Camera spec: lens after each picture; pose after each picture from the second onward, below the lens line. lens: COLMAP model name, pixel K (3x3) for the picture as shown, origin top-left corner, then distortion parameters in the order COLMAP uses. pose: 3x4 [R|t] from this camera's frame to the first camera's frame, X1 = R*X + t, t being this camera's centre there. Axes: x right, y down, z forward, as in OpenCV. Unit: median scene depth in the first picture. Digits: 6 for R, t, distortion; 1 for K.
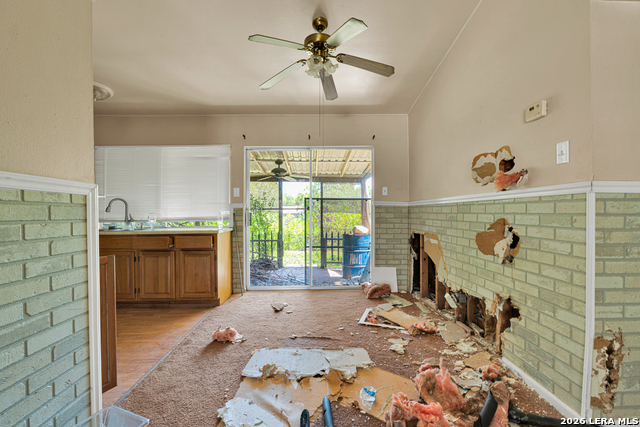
lens RADIAL K [[277.1, 0, 319.2], [0, 277.1, 214.5], [0, 0, 1]] dist [-0.012771, -0.000392]
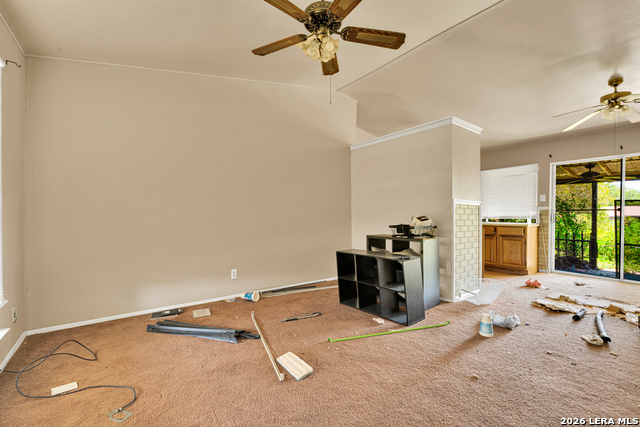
lens RADIAL K [[277.1, 0, 318.0], [0, 277.1, 214.3], [0, 0, 1]] dist [-0.012771, -0.000392]
pose [[0.571002, 0.009507, -0.820894, 0.175127], [-0.013737, 0.999904, 0.002026, 0.012080], [0.820834, 0.010120, 0.571078, -0.661880]]
